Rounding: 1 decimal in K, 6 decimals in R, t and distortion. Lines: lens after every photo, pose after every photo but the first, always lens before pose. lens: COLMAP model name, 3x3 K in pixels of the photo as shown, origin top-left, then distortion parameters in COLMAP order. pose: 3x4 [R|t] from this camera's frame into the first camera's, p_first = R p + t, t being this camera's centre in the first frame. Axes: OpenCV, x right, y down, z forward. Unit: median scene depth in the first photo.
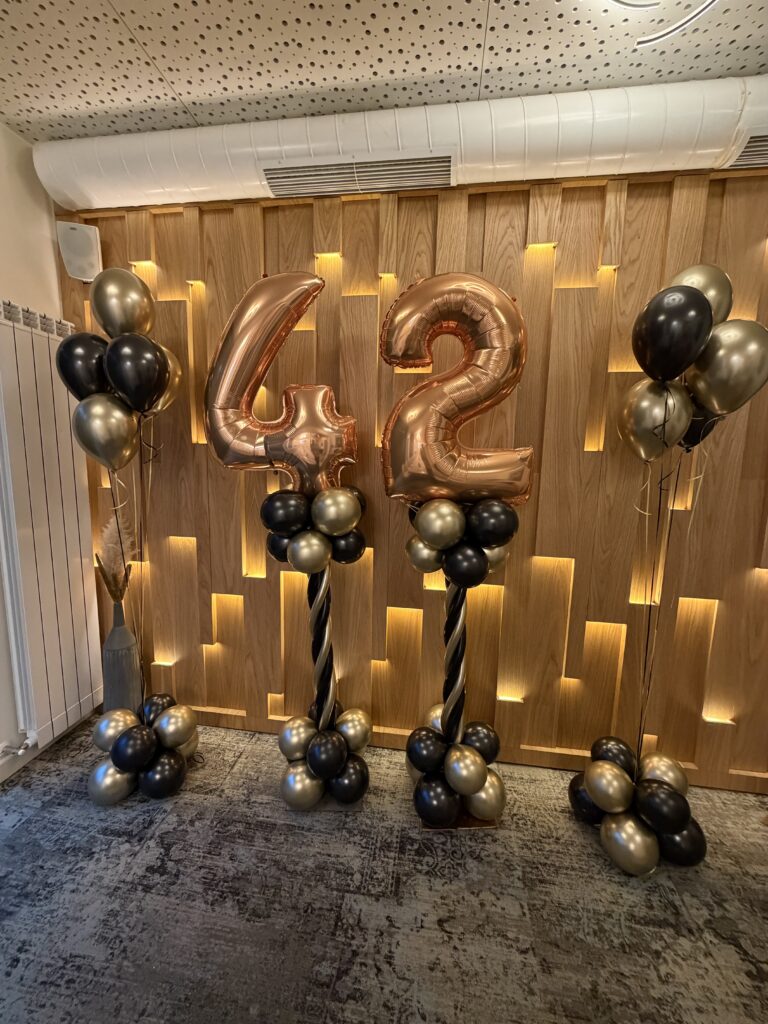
lens RADIAL K [[405.3, 0, 384.6], [0, 405.3, 508.3], [0, 0, 1]] dist [0.000783, 0.000170]
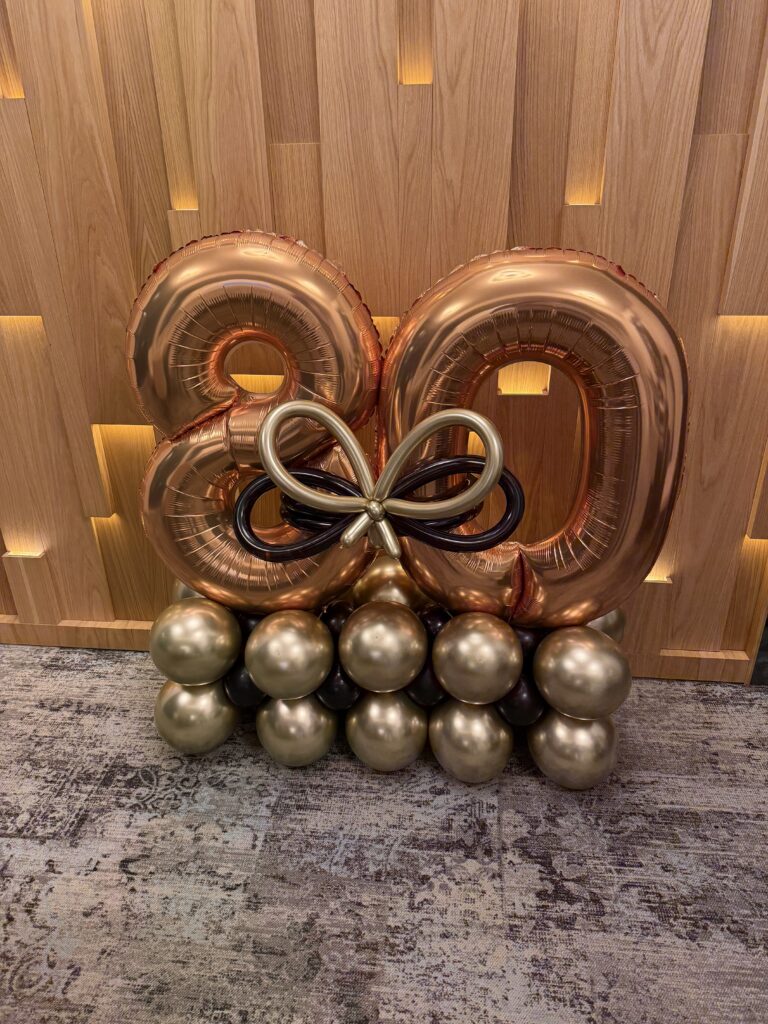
lens RADIAL K [[730.9, 0, 382.7], [0, 730.9, 509.7], [0, 0, 1]] dist [0.003875, -0.002205]
pose [[0.998599, -0.051798, 0.010859, 0.571034], [0.045556, 0.945717, 0.321783, 0.071655], [-0.026937, -0.320838, 0.946751, 0.004722]]
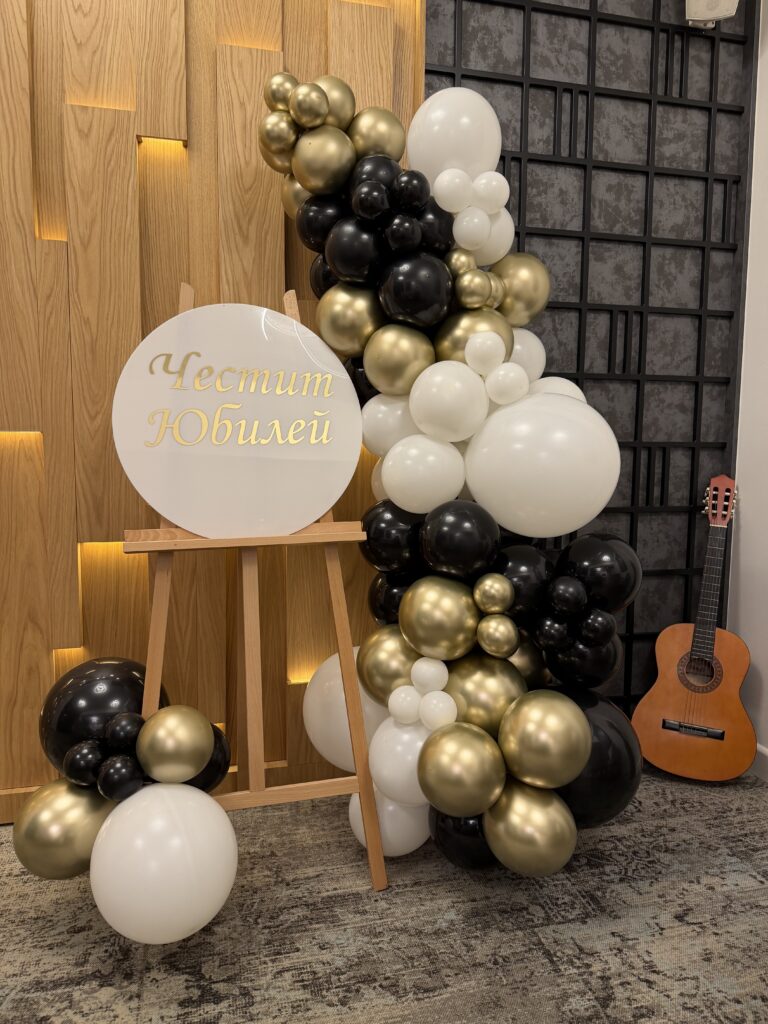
lens RADIAL K [[730.9, 0, 382.1], [0, 730.9, 505.8], [0, 0, 1]] dist [0.003875, -0.002205]
pose [[0.930741, -0.054153, 0.361646, 0.725453], [0.061237, 0.998090, -0.008145, 0.359288], [-0.360515, 0.029727, 0.932280, -0.175676]]
